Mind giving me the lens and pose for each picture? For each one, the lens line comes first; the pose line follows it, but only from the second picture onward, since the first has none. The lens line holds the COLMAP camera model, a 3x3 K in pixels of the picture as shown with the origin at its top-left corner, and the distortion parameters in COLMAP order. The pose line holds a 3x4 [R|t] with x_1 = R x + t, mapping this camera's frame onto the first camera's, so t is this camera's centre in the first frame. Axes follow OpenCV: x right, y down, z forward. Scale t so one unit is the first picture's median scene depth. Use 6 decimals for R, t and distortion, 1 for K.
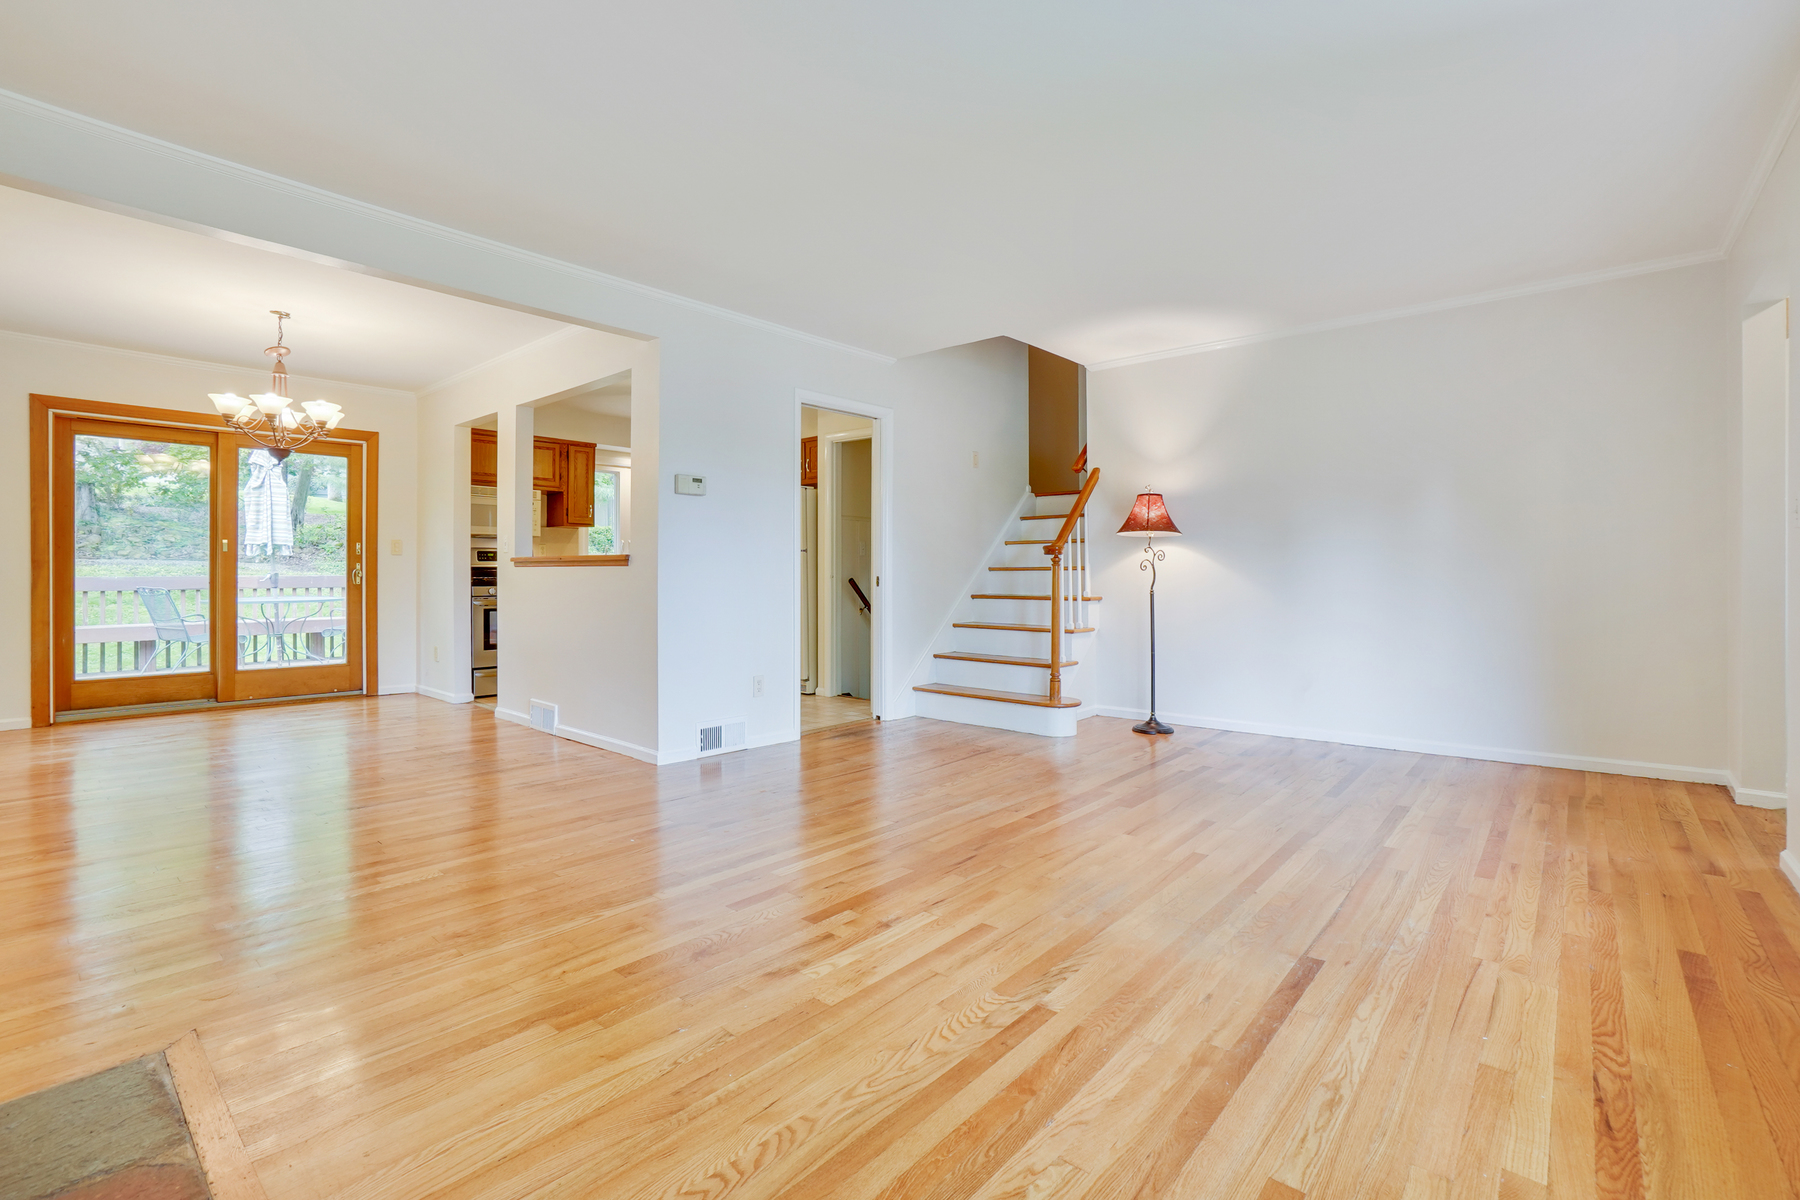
lens RADIAL K [[800.8, 0, 881.1], [0, 800.8, 575.0], [0, 0, 1]] dist [-0.048446, 0.014680]
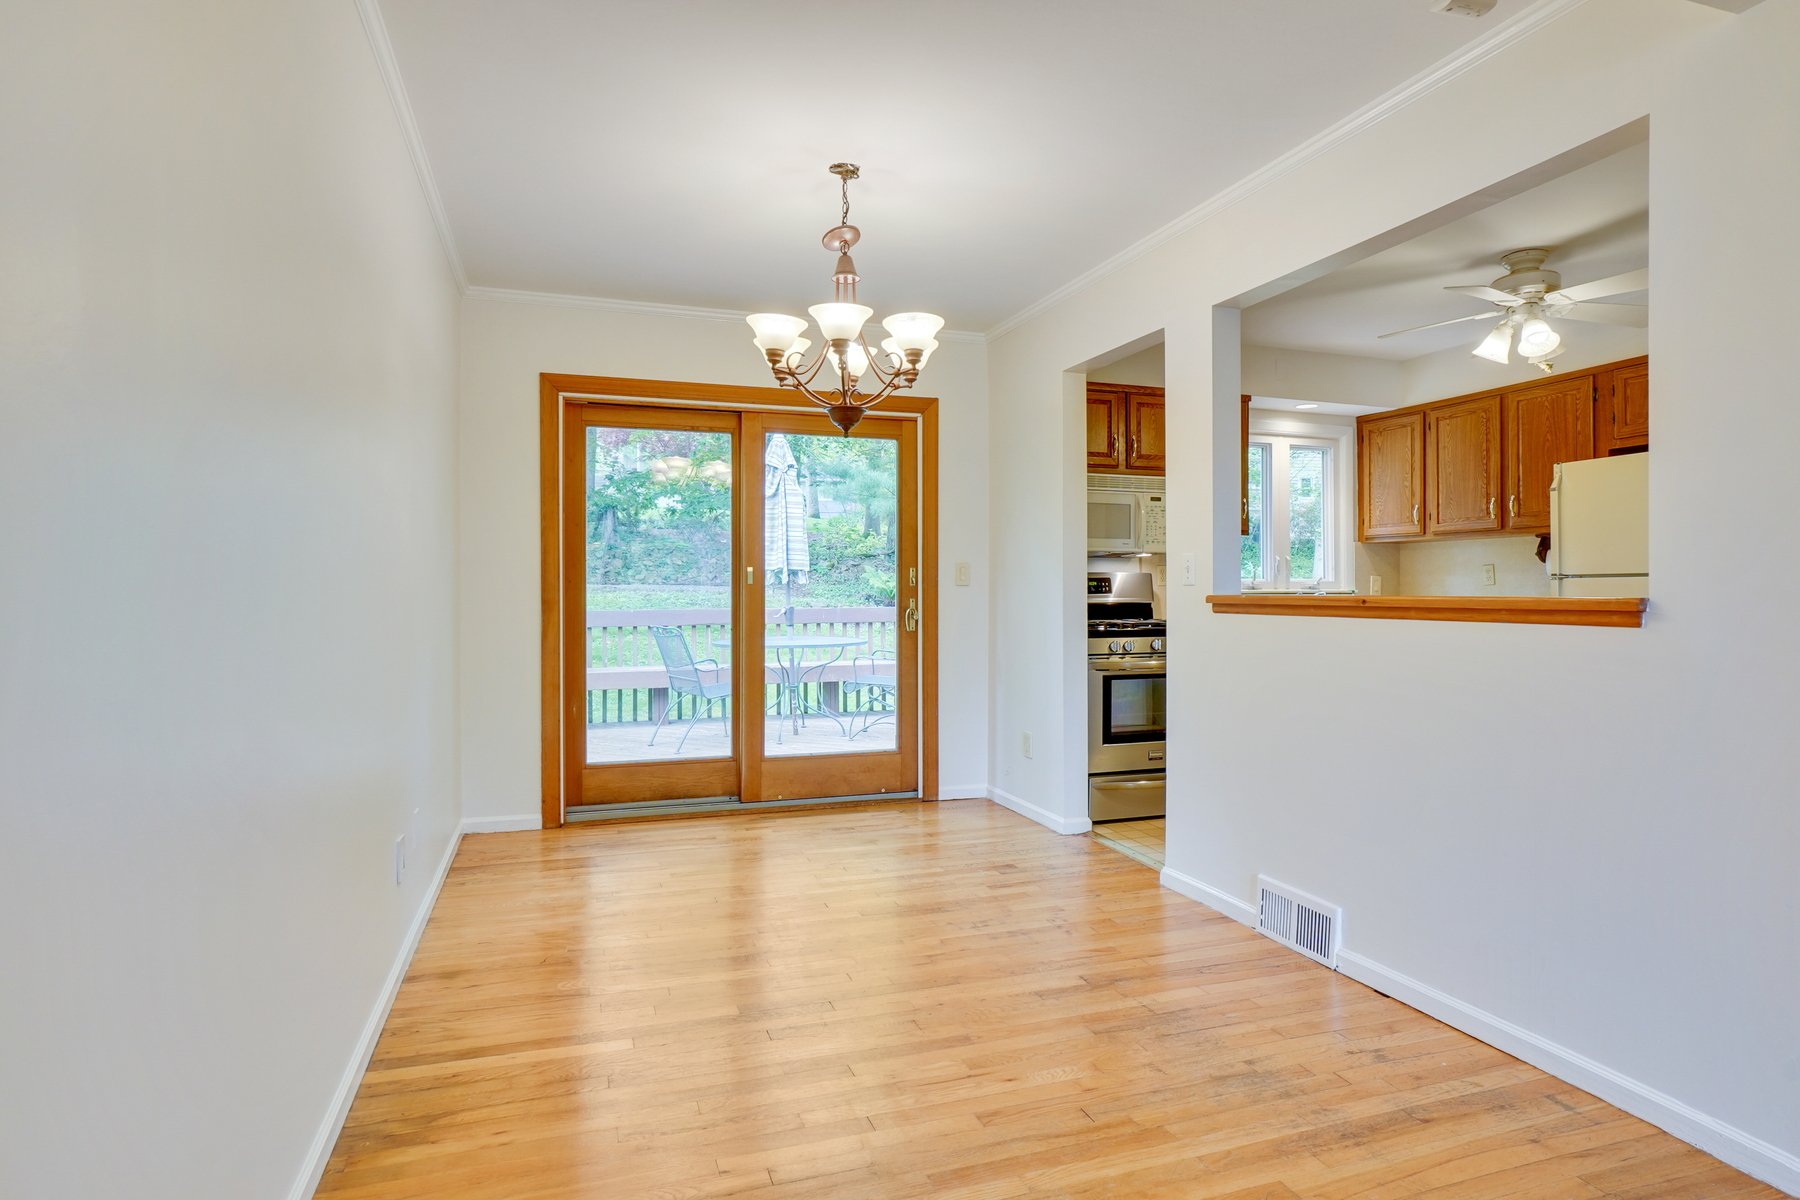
lens RADIAL K [[957.5, 0, 881.8], [0, 957.5, 601.2], [0, 0, 1]] dist [-0.045755, 0.002083]
pose [[0.864254, 0.004236, -0.503038, -0.309806], [-0.000719, 0.999974, 0.007185, -0.020600], [0.503055, -0.005848, 0.864235, 0.321413]]
